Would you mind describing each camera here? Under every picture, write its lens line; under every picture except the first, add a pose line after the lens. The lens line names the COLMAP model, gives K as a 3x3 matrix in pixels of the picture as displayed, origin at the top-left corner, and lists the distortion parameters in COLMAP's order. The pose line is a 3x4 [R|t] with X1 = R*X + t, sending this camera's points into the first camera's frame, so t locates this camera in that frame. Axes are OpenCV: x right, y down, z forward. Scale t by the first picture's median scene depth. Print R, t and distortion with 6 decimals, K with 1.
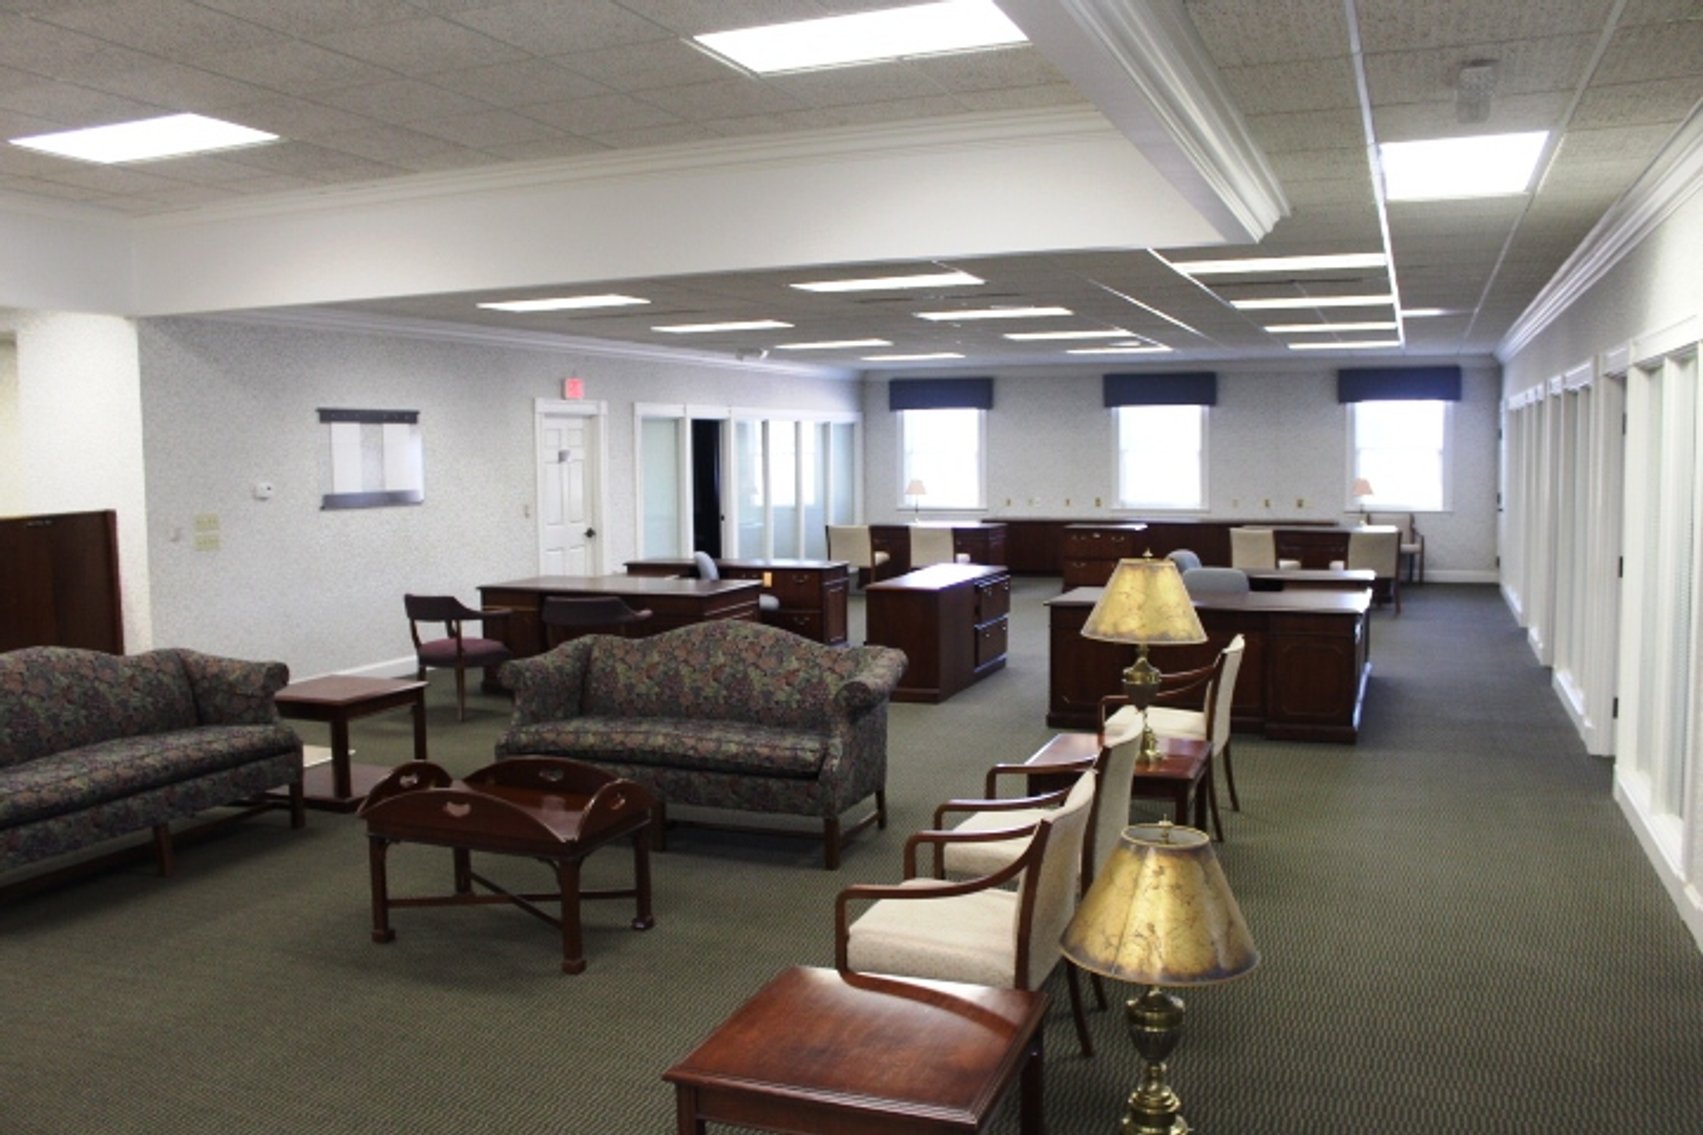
lens RADIAL K [[1453.5, 0, 851.6], [0, 1453.5, 569.9], [0, 0, 1]] dist [-0.145370, 0.131274]
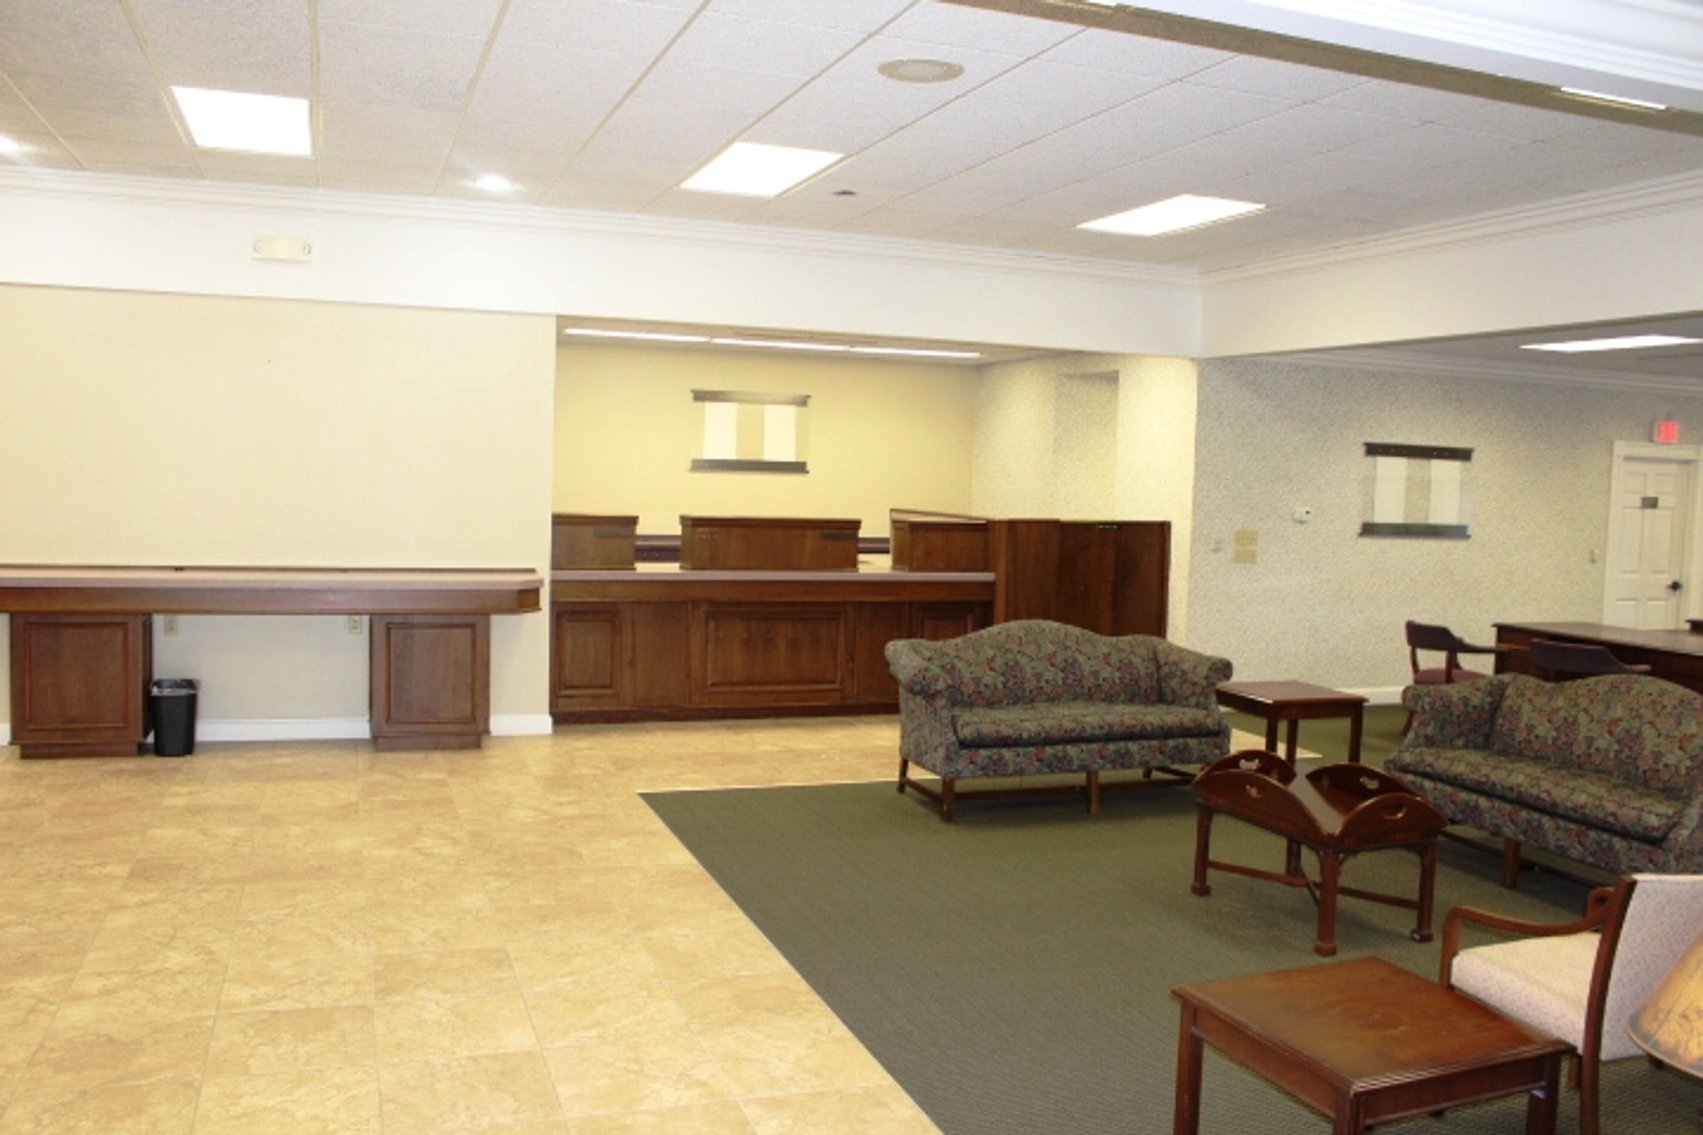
lens RADIAL K [[1453.5, 0, 835.8], [0, 1453.5, 571.4], [0, 0, 1]] dist [-0.145370, 0.131274]
pose [[0.674071, 0.087472, -0.733469, 0.238263], [-0.103280, 0.994371, 0.023670, -0.000828], [0.731411, 0.059798, 0.679310, -0.030256]]
